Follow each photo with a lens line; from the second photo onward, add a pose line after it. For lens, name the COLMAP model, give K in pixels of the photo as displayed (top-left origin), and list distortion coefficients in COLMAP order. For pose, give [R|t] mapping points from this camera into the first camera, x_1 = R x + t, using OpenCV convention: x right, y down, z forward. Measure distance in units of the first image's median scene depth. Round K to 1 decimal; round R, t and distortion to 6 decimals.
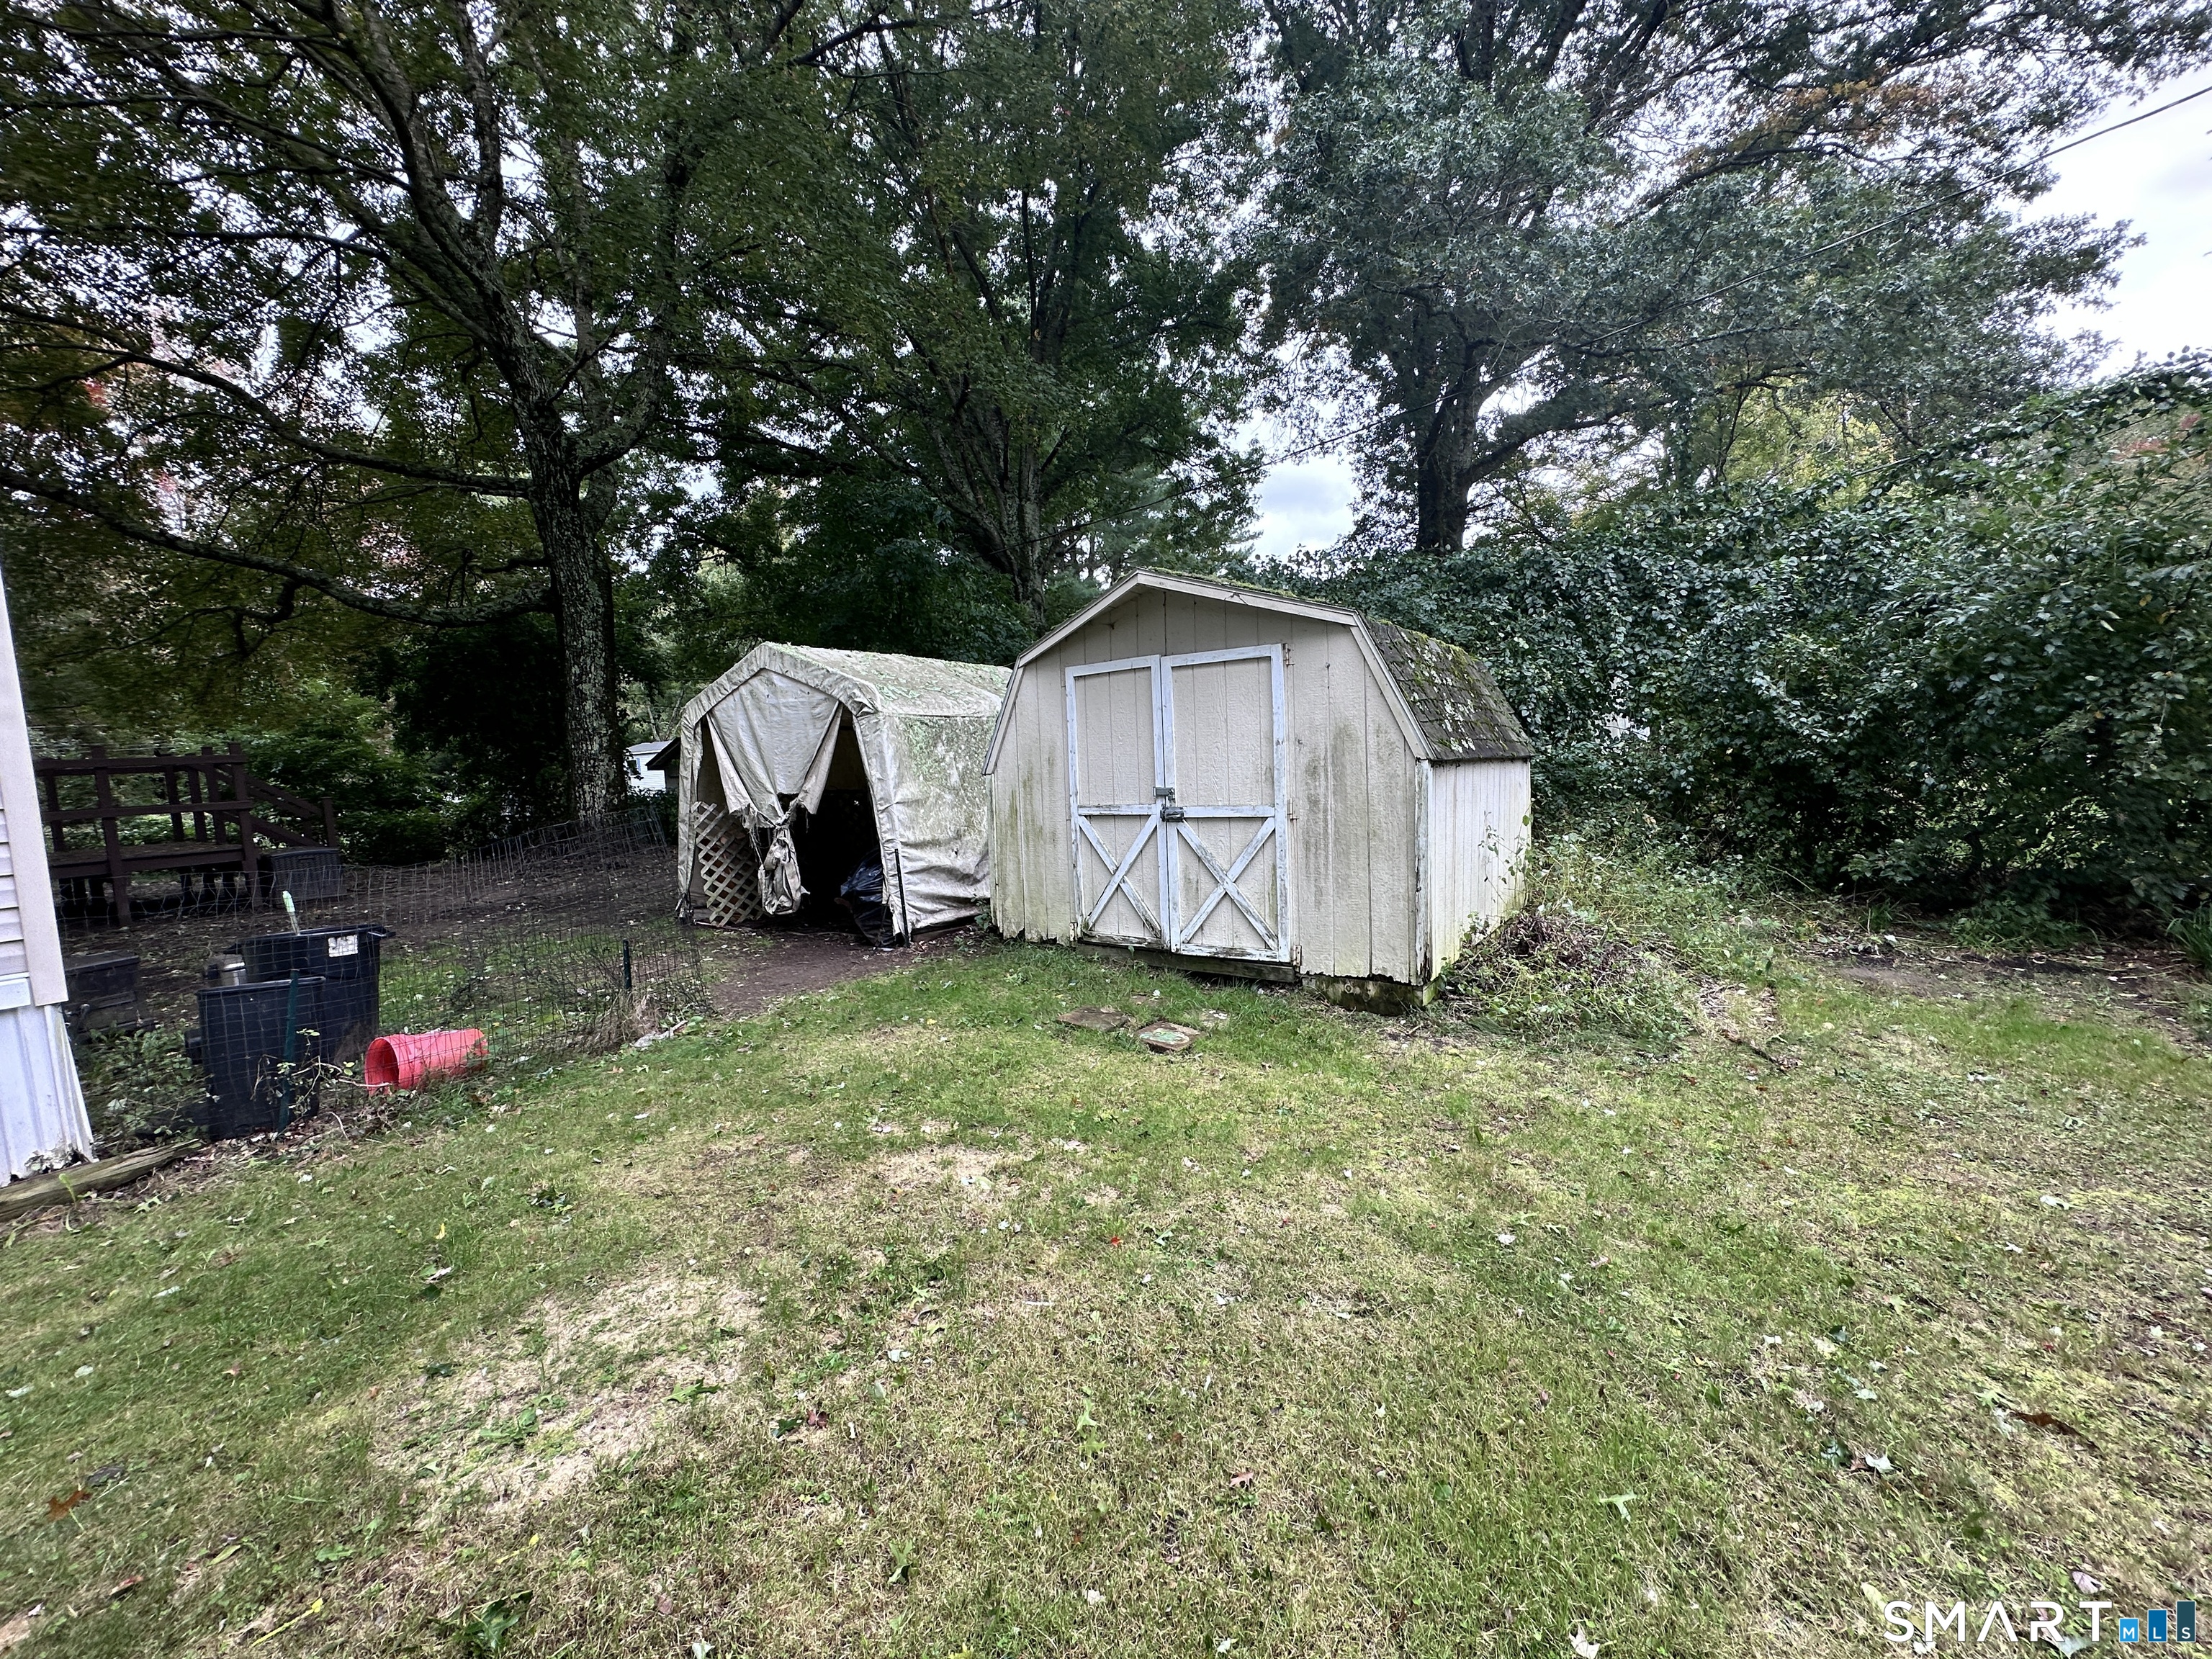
lens RADIAL K [[879.8, 0, 1106.5], [0, 879.8, 829.7], [0, 0, 1]] dist [-0.006039, 0.001223]
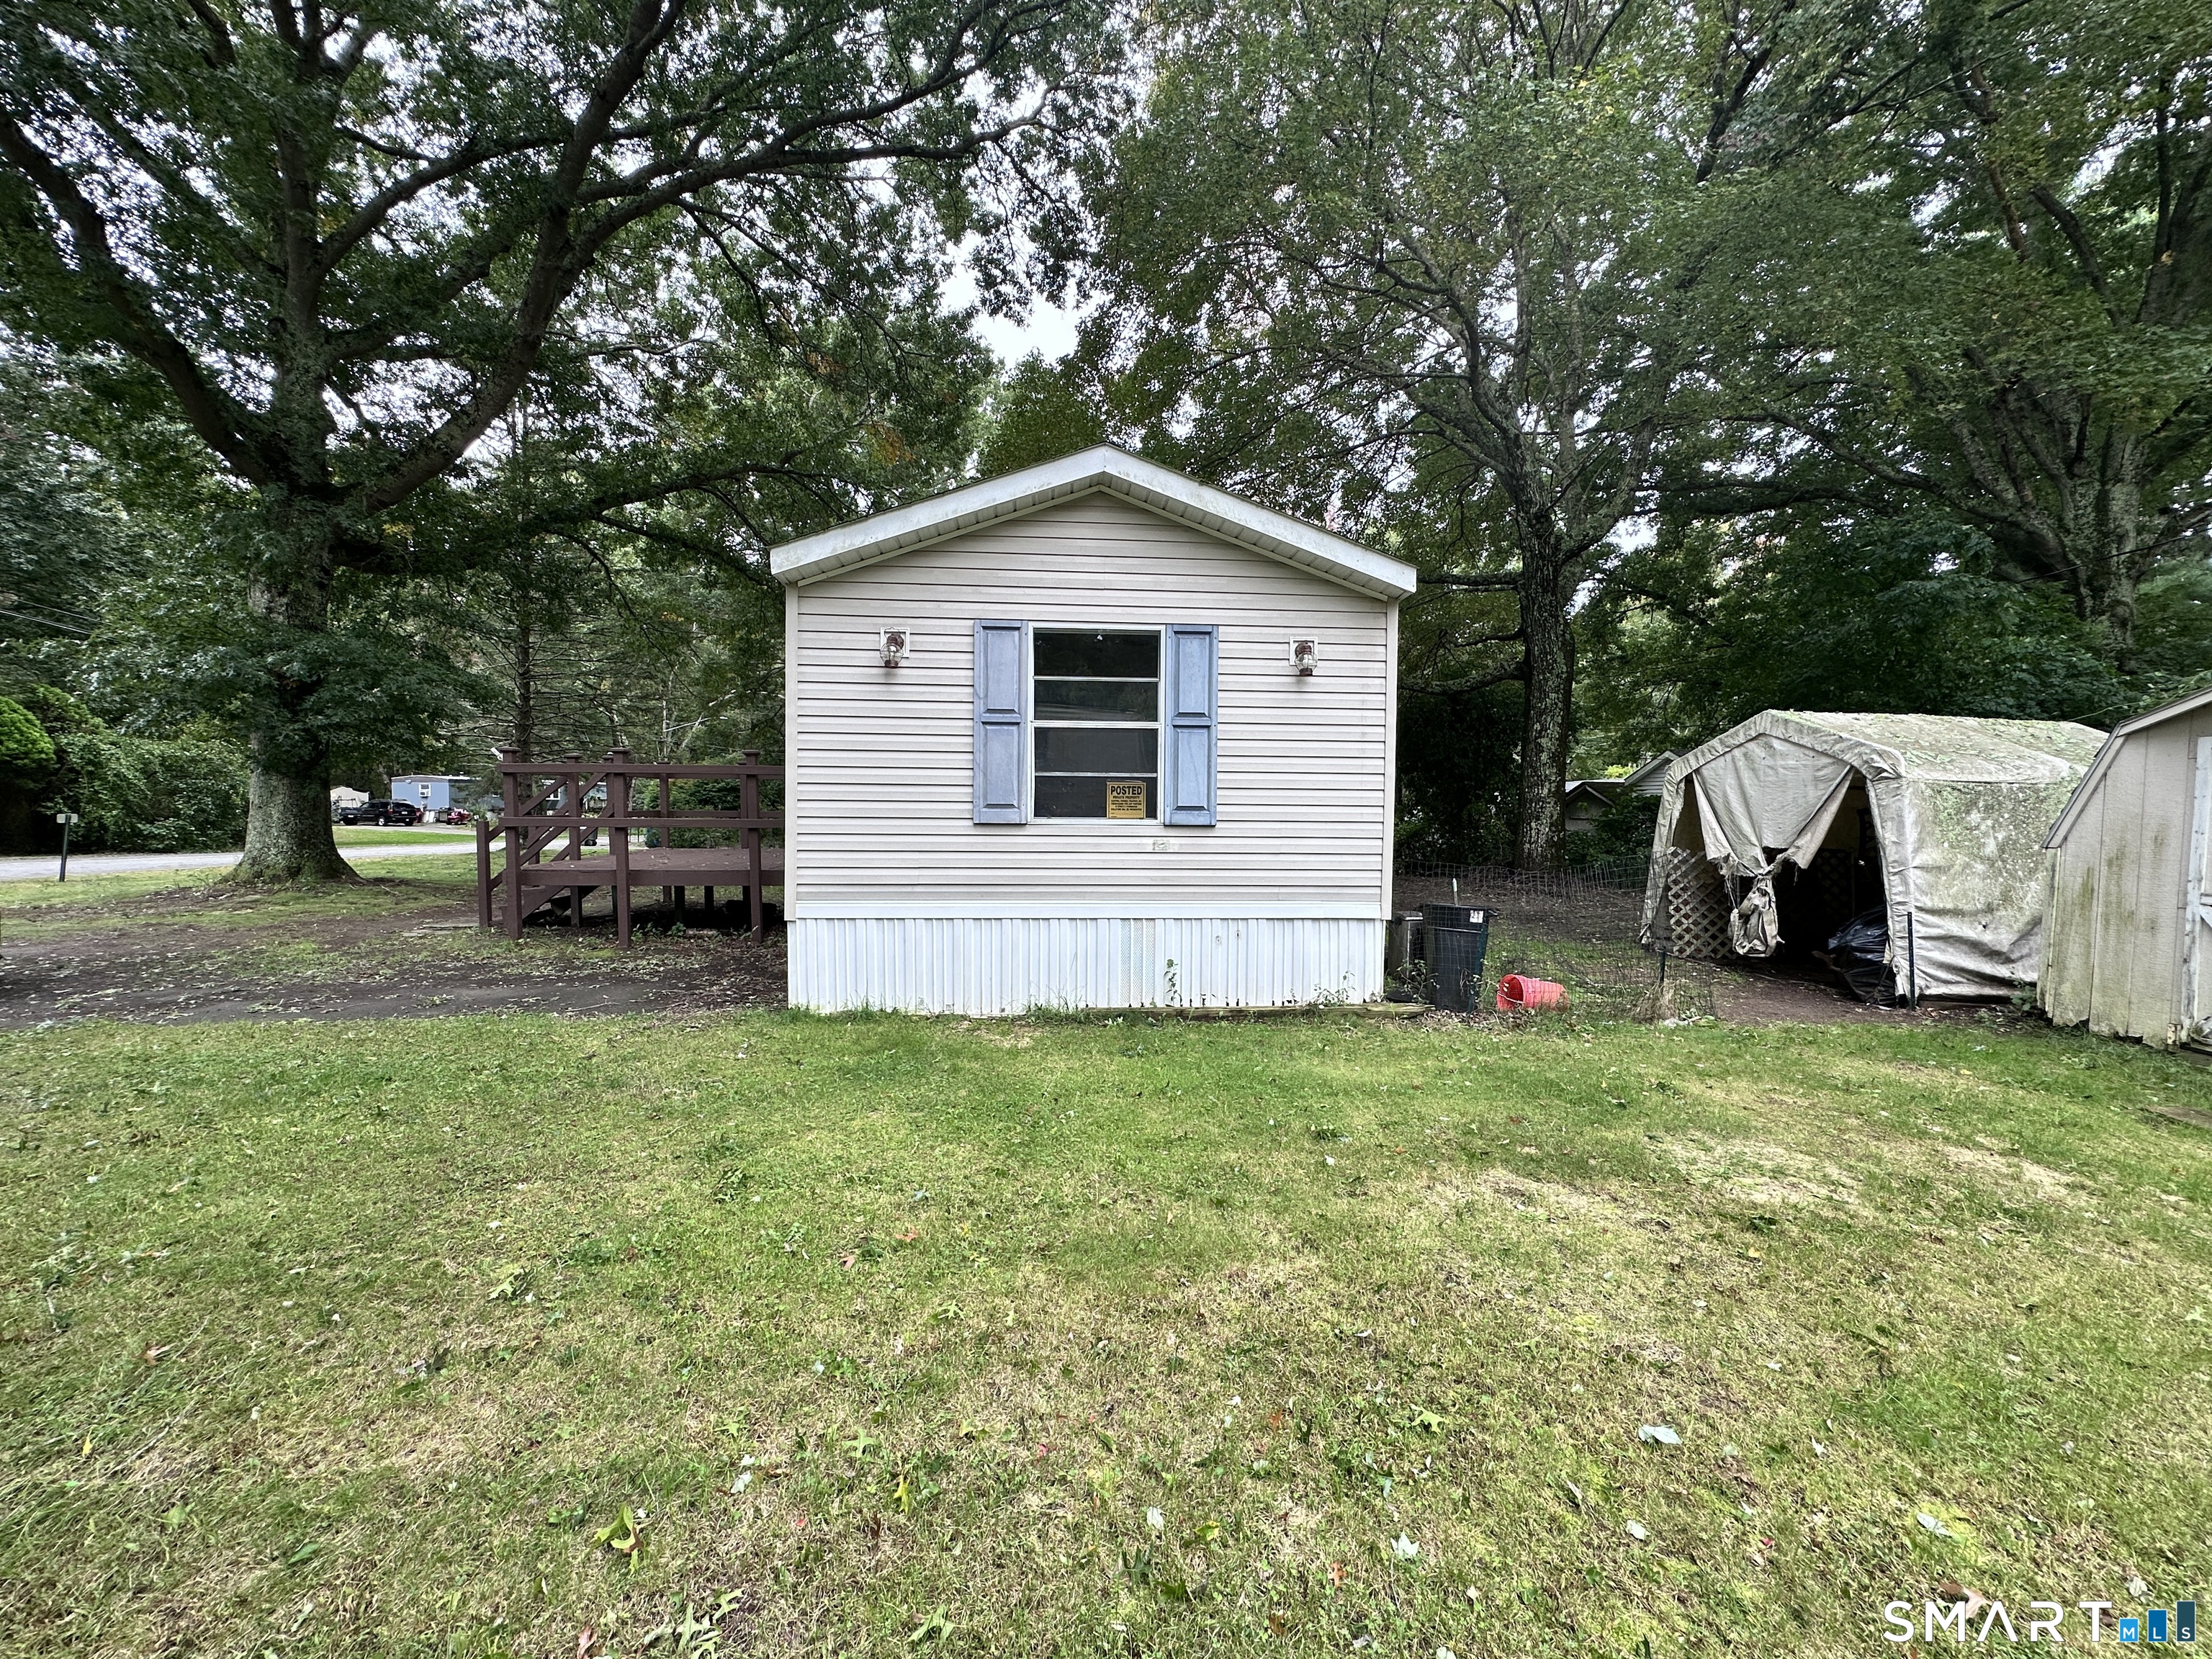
lens RADIAL K [[879.8, 0, 1102.8], [0, 879.8, 830.4], [0, 0, 1]] dist [-0.006039, 0.001223]
pose [[0.607153, 0.078737, -0.790674, -0.010468], [-0.113537, 0.993464, 0.011747, 0.020171], [0.786431, 0.082639, 0.612125, -0.330927]]
